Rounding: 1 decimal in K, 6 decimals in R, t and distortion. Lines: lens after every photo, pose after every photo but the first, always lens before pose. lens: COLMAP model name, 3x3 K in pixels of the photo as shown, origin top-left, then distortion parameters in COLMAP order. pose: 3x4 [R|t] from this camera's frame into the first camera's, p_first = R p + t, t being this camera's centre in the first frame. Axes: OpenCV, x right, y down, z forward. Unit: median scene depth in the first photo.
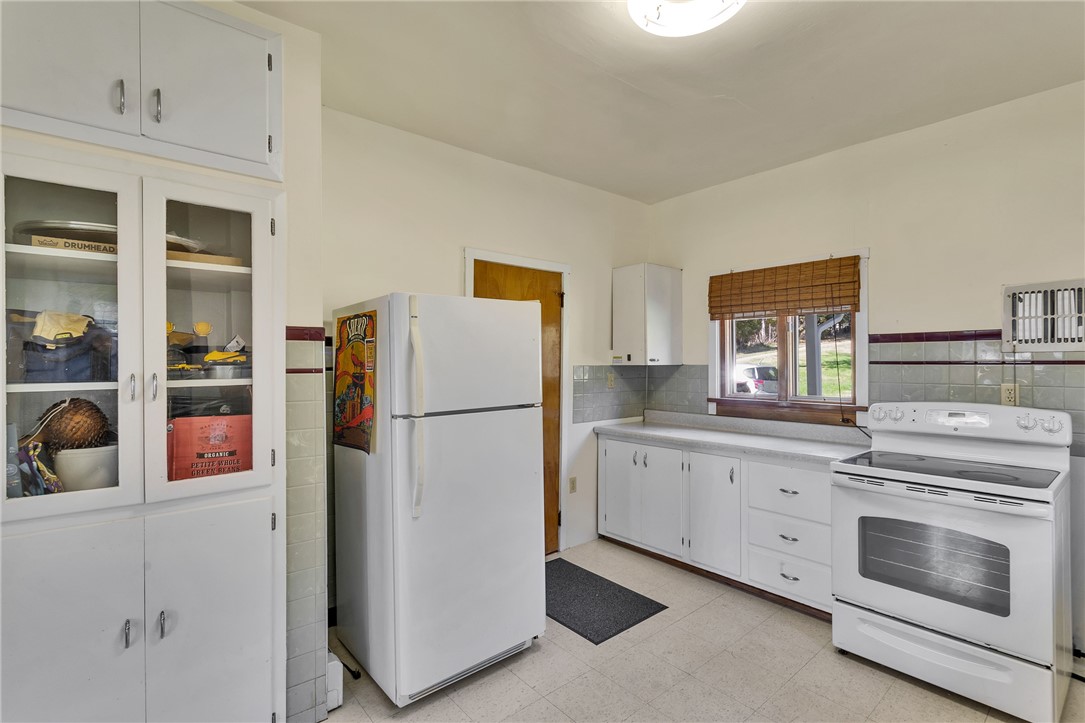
lens RADIAL K [[519.7, 0, 542.5], [0, 519.7, 361.5], [0, 0, 1]] dist [-0.003871, 0.000962]
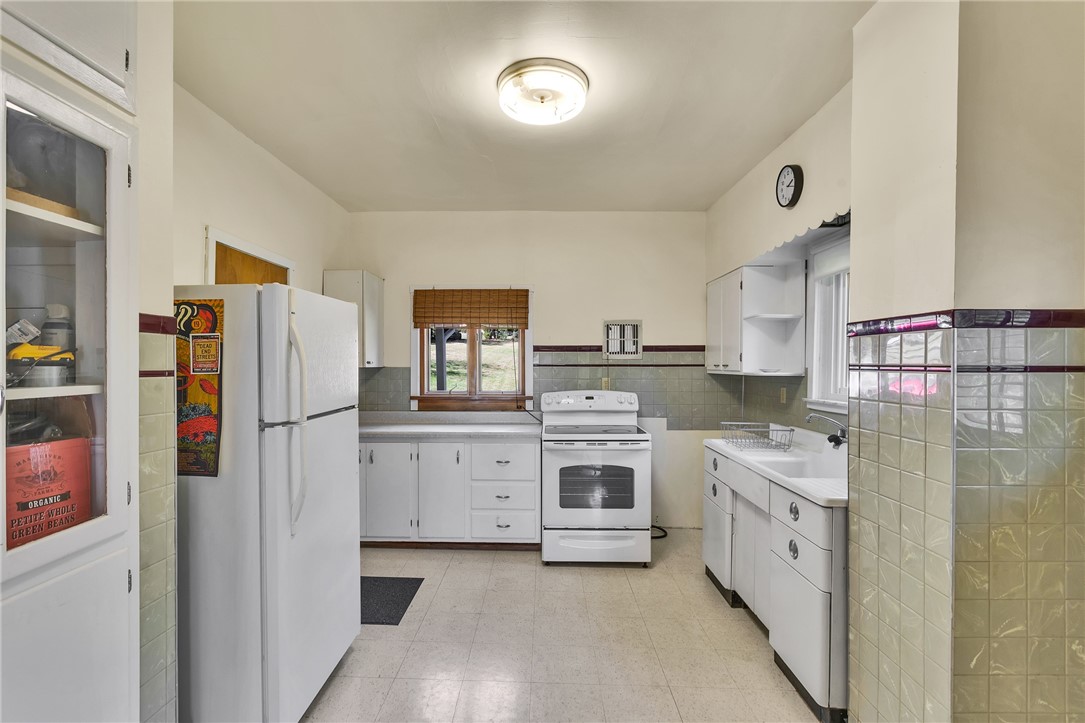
lens RADIAL K [[519.7, 0, 542.5], [0, 519.7, 361.5], [0, 0, 1]] dist [-0.003871, 0.000962]
pose [[0.644624, 0.008295, 0.764455, -0.517016], [-0.003042, 0.999961, -0.008285, 0.003893], [-0.764494, 0.003016, 0.644624, 0.066850]]
